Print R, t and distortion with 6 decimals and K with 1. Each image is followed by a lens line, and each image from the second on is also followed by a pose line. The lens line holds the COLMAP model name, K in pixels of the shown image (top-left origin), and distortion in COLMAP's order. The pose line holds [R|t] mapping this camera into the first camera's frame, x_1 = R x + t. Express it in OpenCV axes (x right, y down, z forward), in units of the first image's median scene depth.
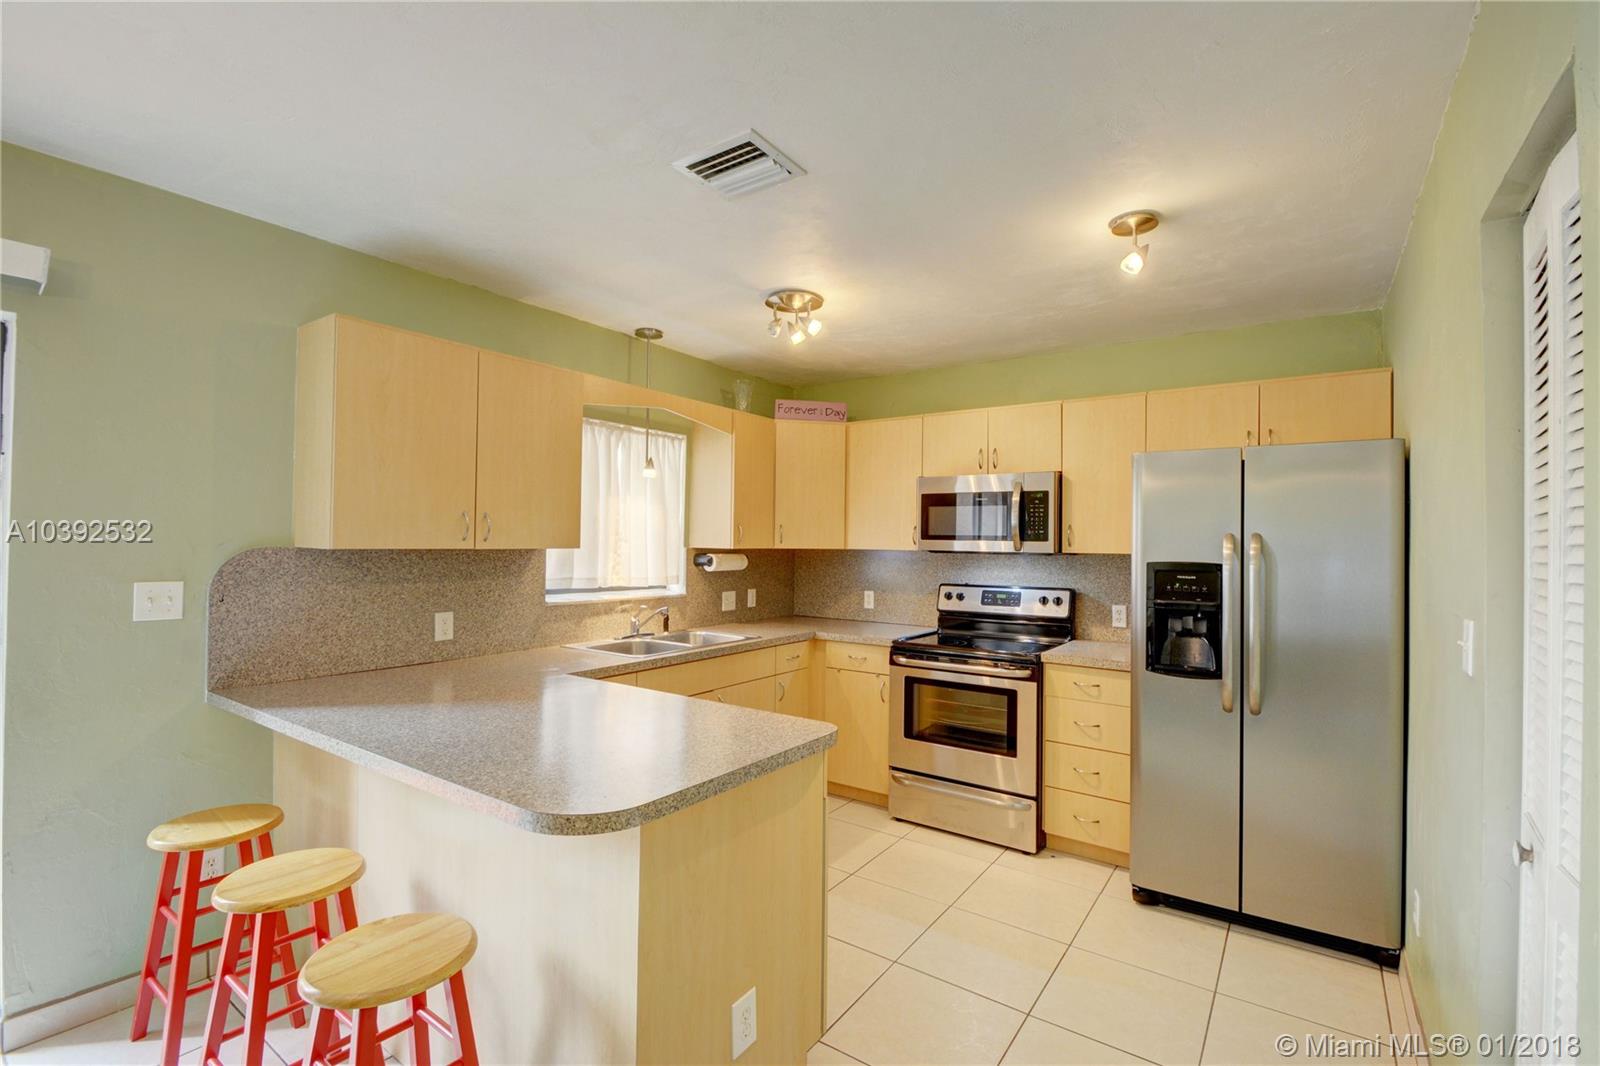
lens RADIAL K [[694.3, 0, 805.3], [0, 694.3, 540.3], [0, 0, 1]] dist [0.000673, 0.000482]
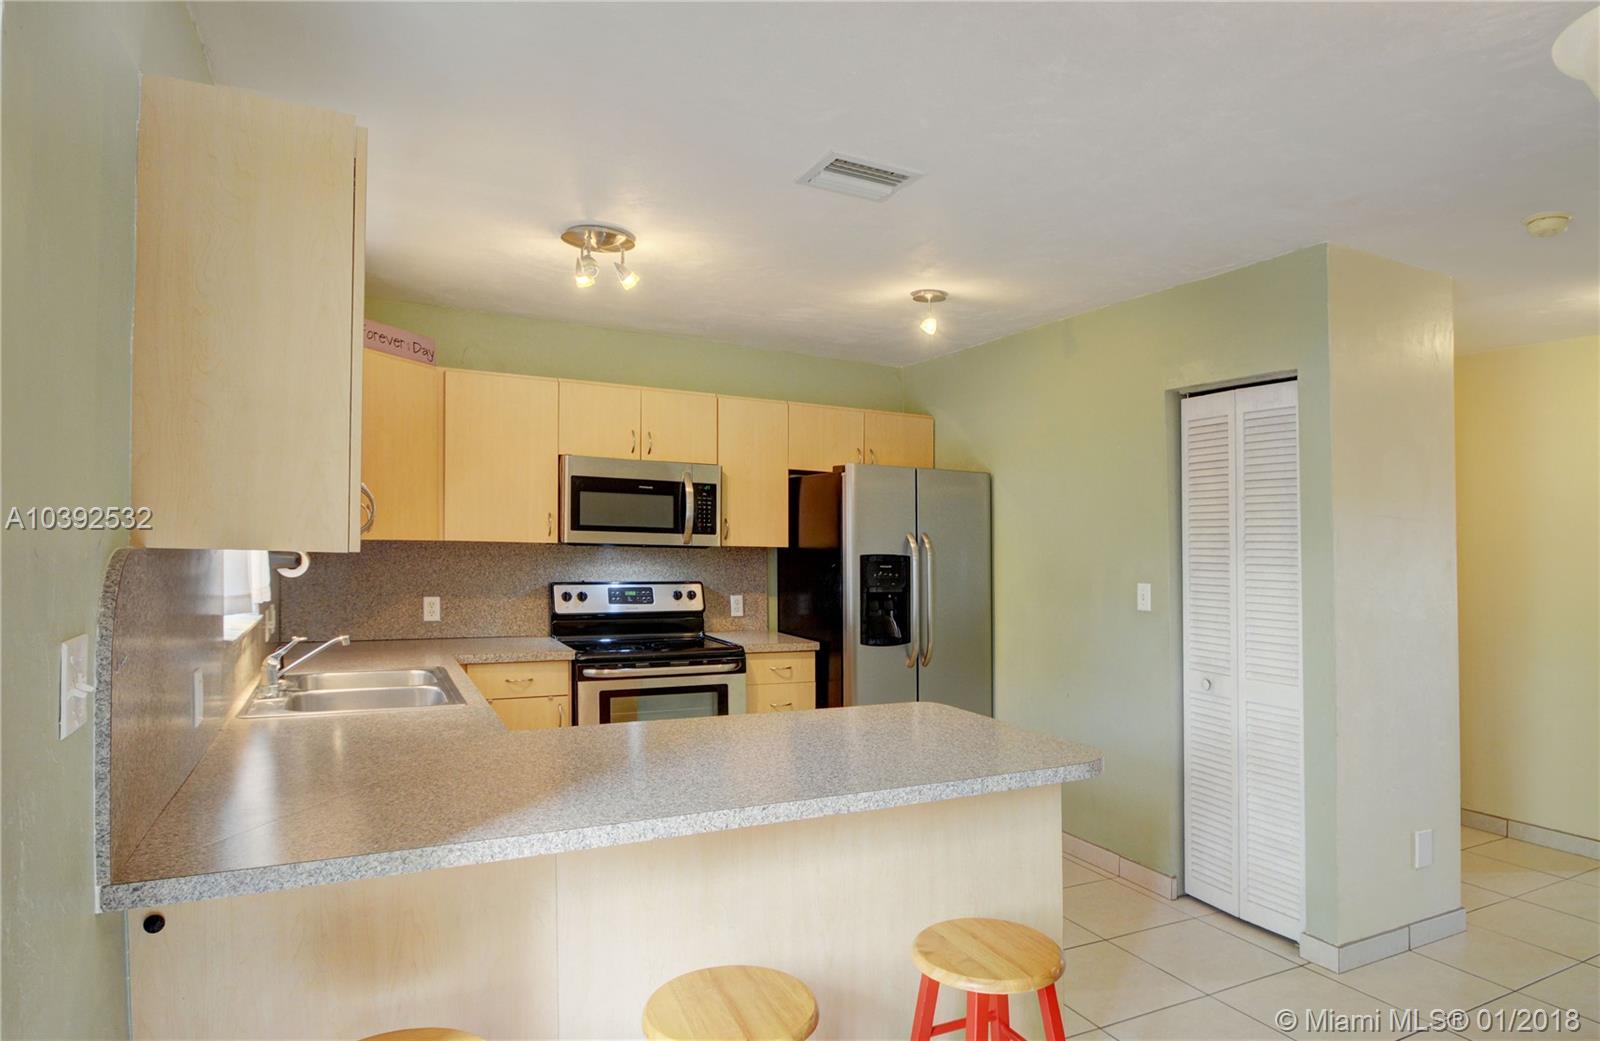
lens RADIAL K [[966.4, 0, 803.6], [0, 966.4, 521.8], [0, 0, 1]] dist [-0.003853, -0.000005]
pose [[0.484737, 0.017417, 0.874486, -0.737326], [-0.020351, 0.999756, -0.008631, -0.006715], [-0.874423, -0.013613, 0.484973, 0.196832]]
